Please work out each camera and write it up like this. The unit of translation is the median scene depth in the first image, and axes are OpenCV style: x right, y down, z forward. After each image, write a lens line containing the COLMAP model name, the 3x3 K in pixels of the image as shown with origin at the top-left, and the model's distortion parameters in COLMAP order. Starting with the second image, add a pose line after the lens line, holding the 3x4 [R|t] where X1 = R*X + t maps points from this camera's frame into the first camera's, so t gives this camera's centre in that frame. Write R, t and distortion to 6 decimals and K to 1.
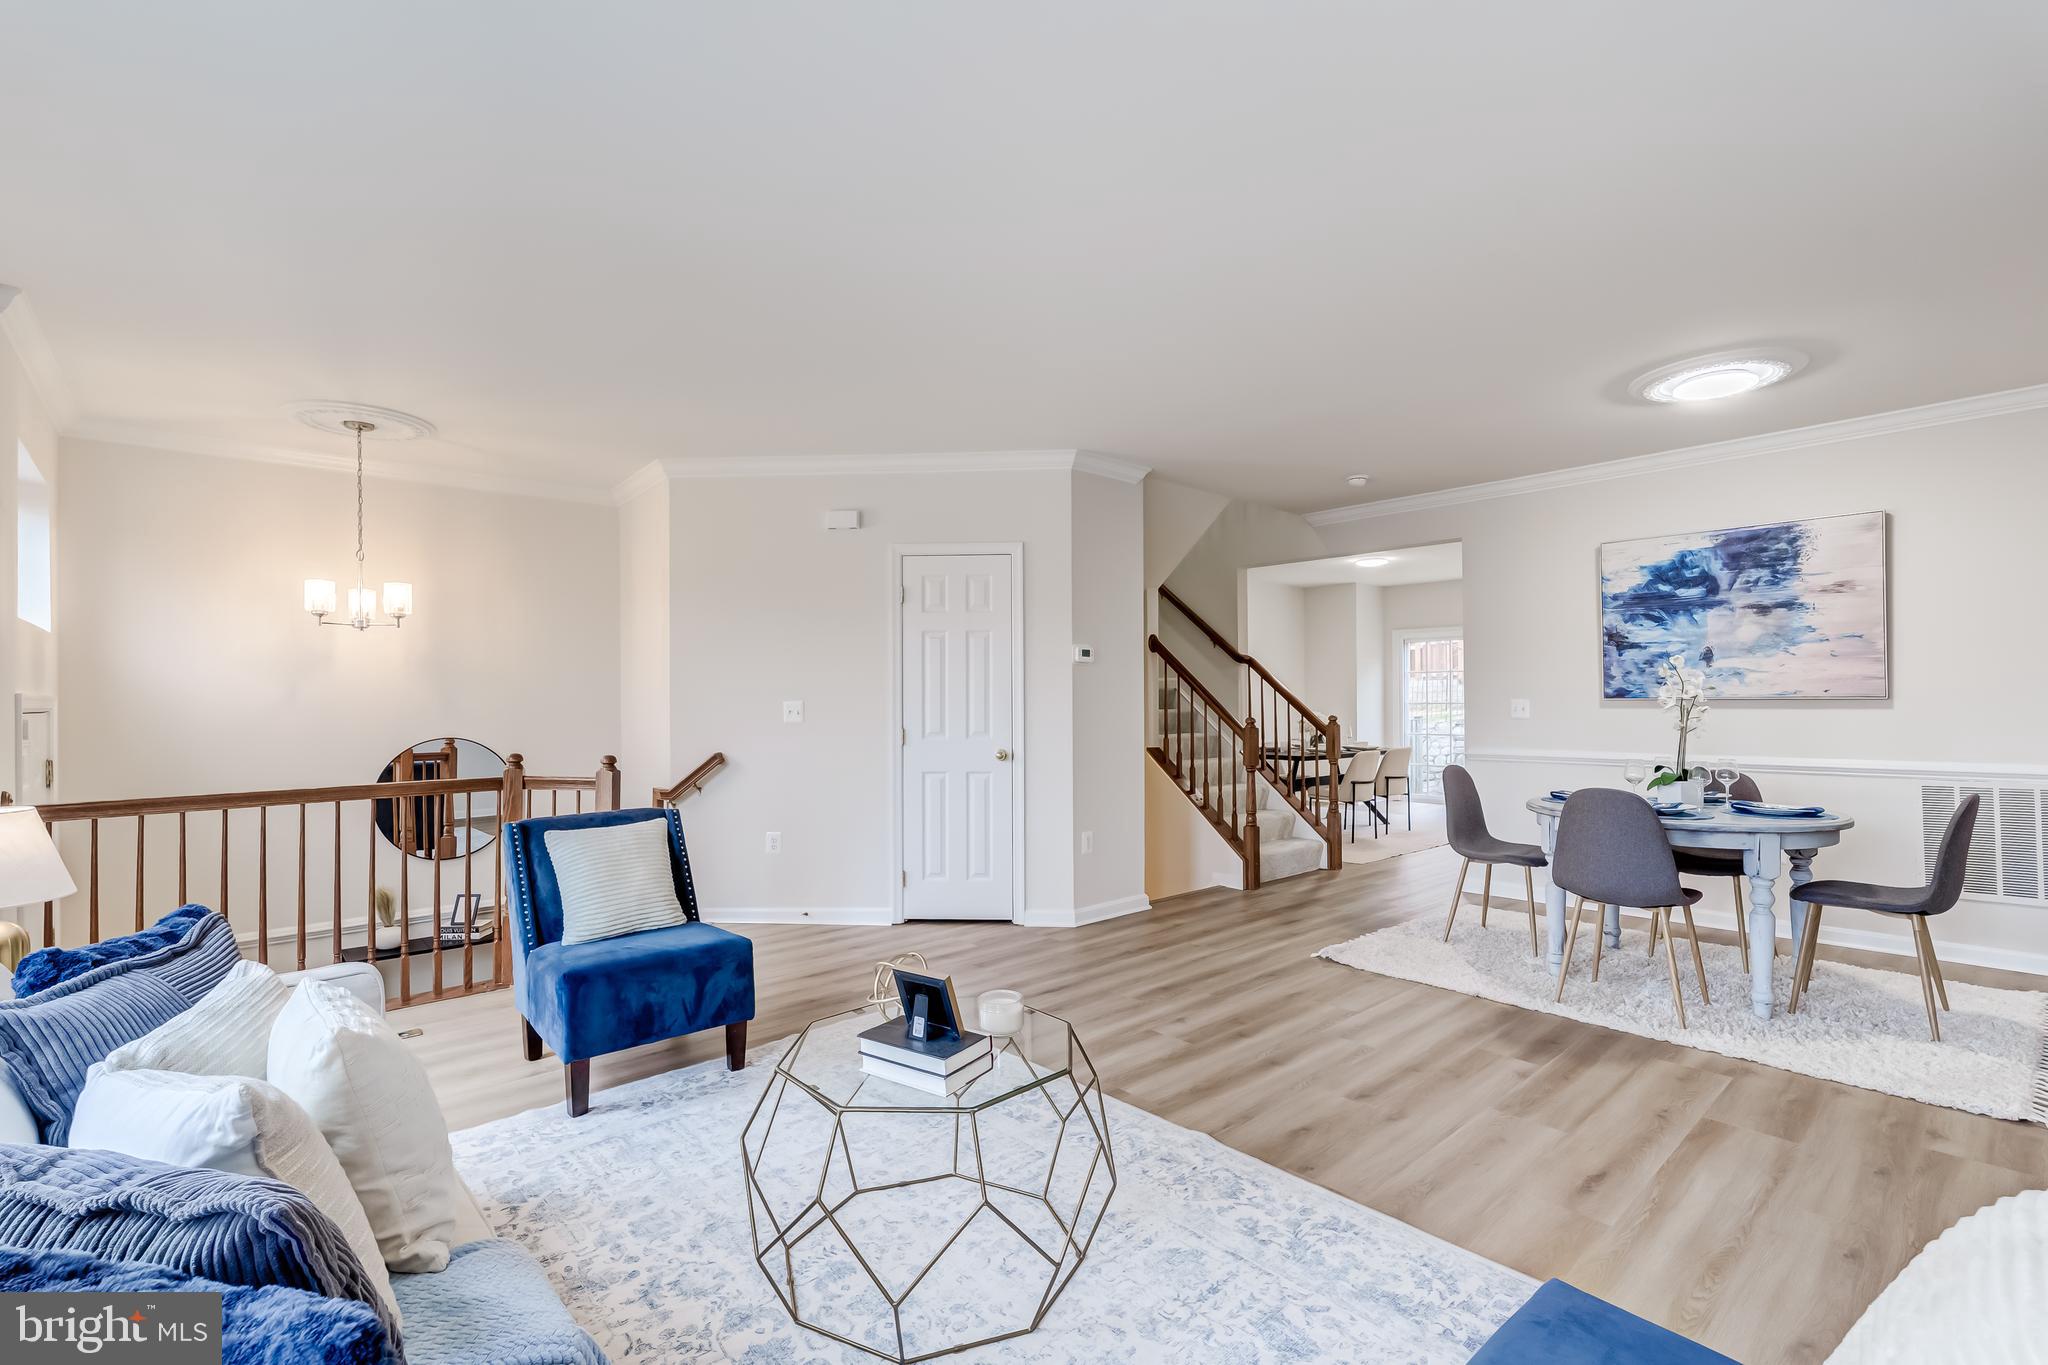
lens RADIAL K [[915.4, 0, 1021.3], [0, 915.4, 695.9], [0, 0, 1]] dist [0.001159, -0.000046]
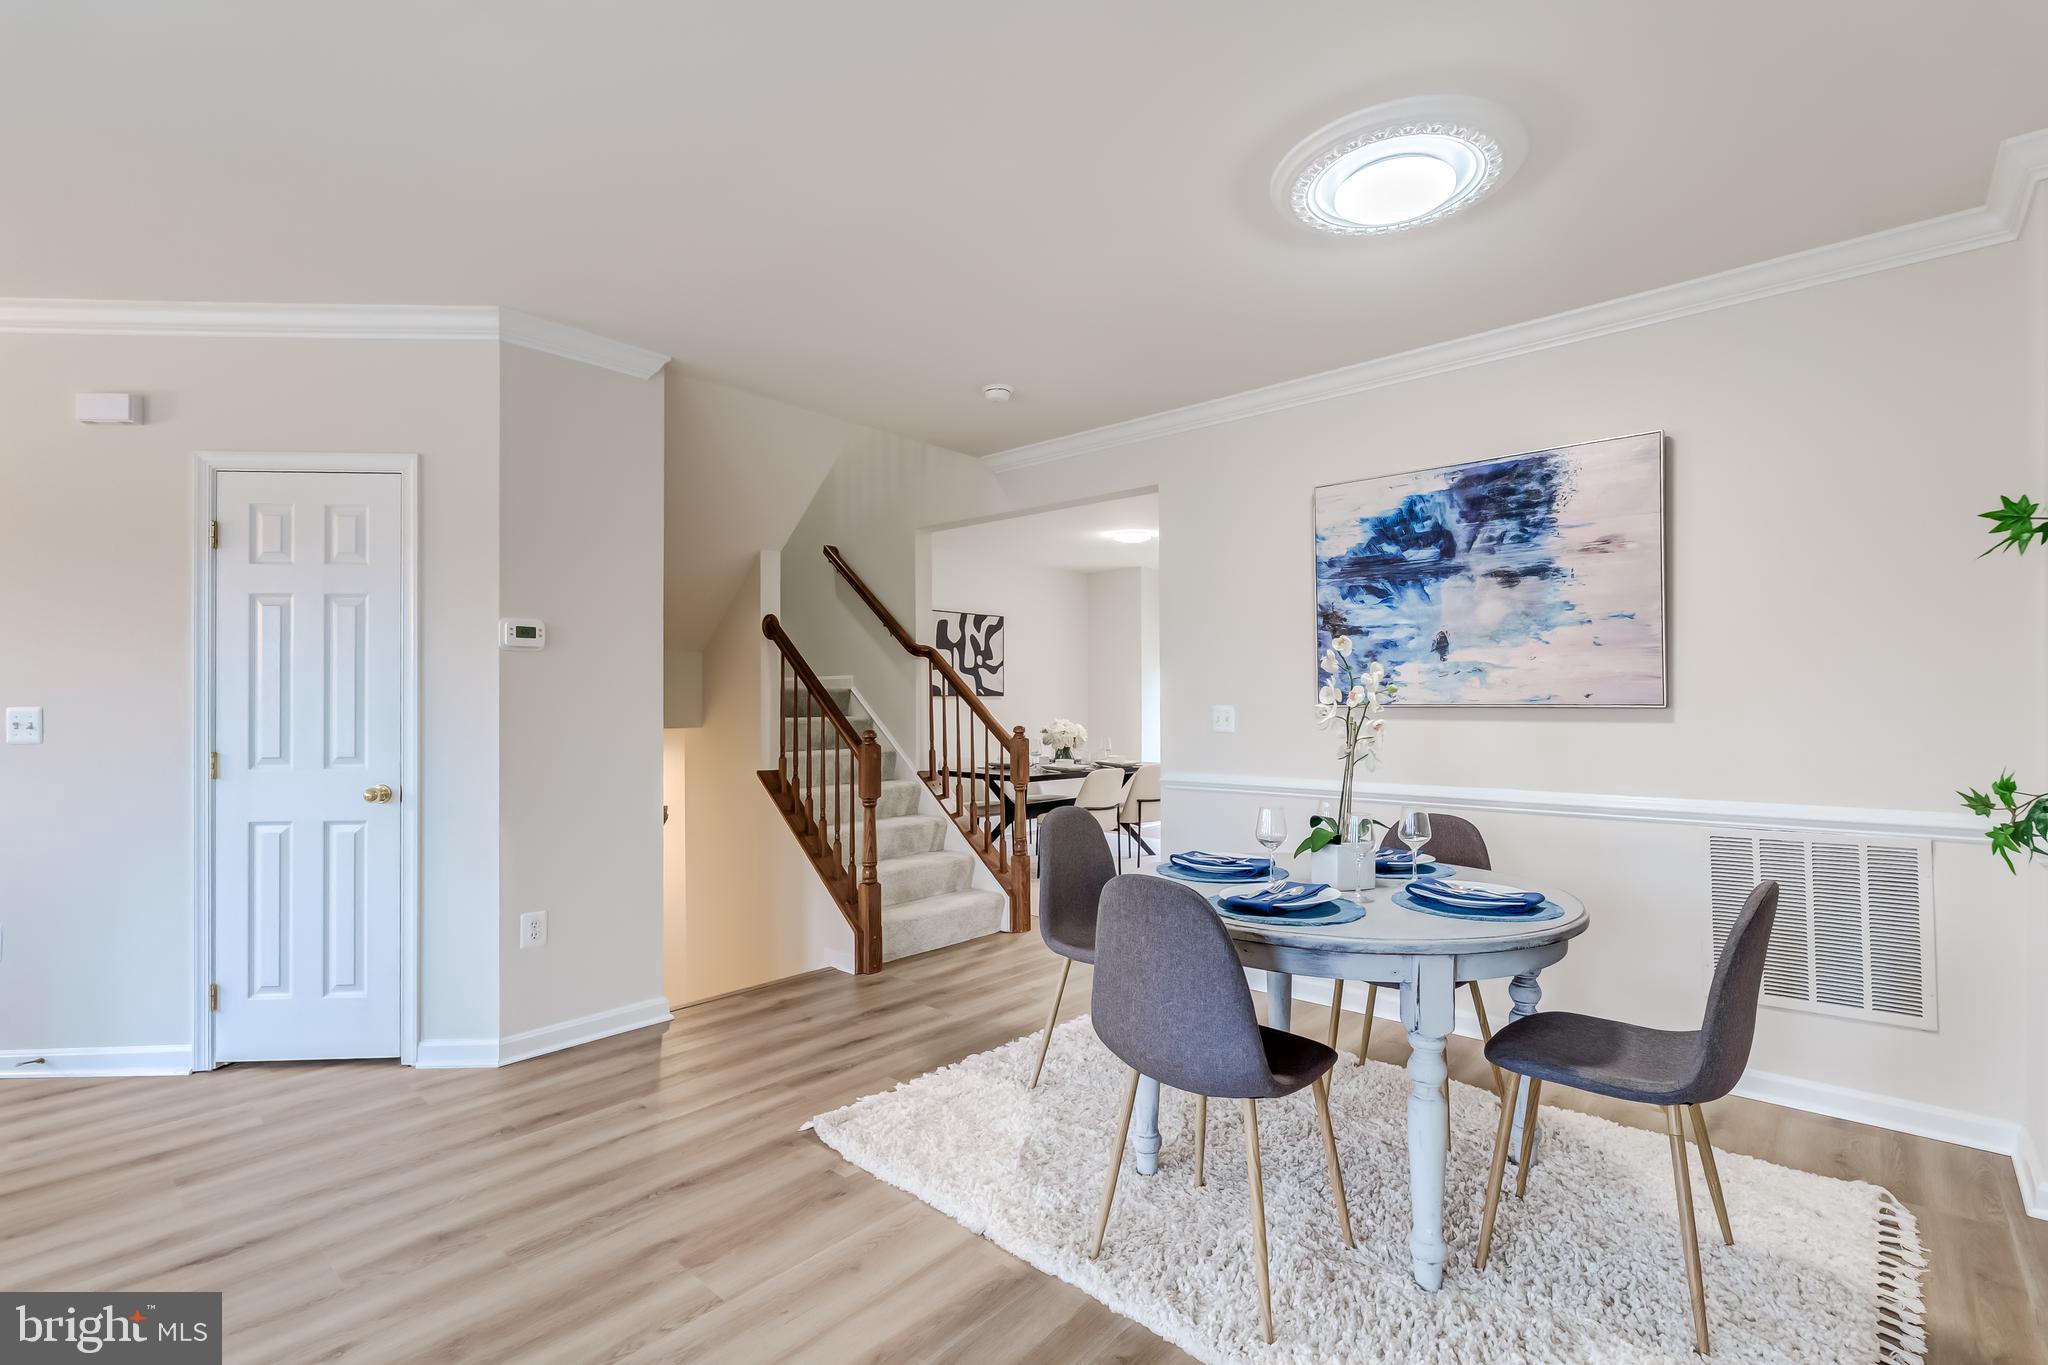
lens RADIAL K [[938.0, 0, 1026.9], [0, 938.0, 693.3], [0, 0, 1]] dist [-0.001985, -0.000140]
pose [[0.993333, 0.003696, 0.115225, 0.349521], [-0.003208, 0.999985, -0.004427, -0.002550], [-0.115240, 0.004028, 0.993330, 0.322728]]
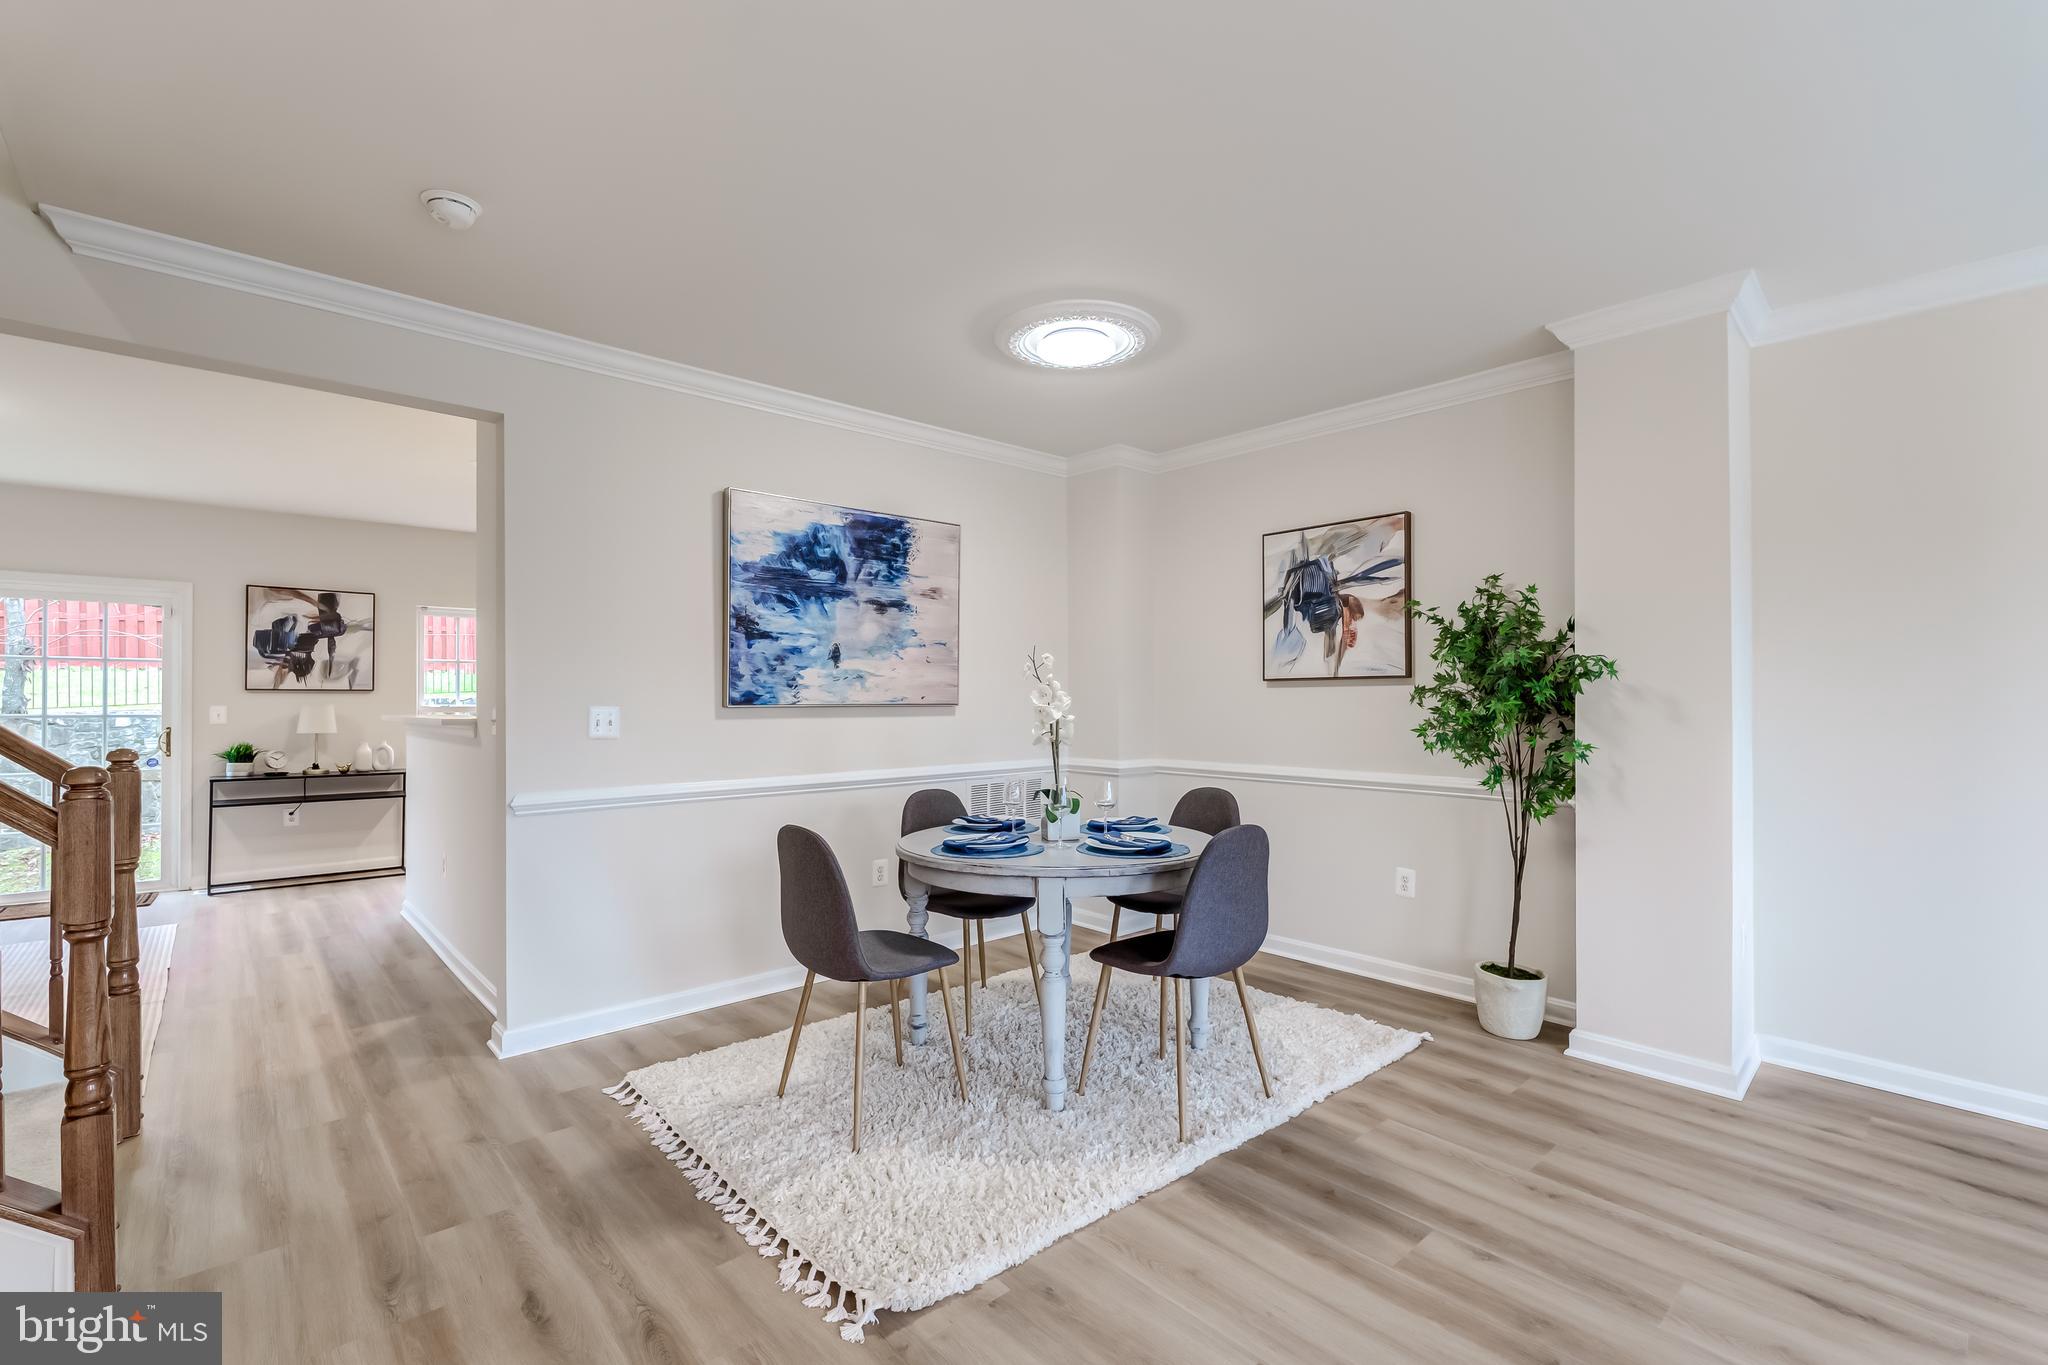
lens RADIAL K [[906.5, 0, 1026.1], [0, 906.5, 695.4], [0, 0, 1]] dist [-0.000467, -0.000017]
pose [[-0.005987, 0.012459, 0.999904, -0.079910], [-0.002145, 0.999920, -0.012472, 0.003606], [-0.999980, -0.002220, -0.005959, 0.825455]]
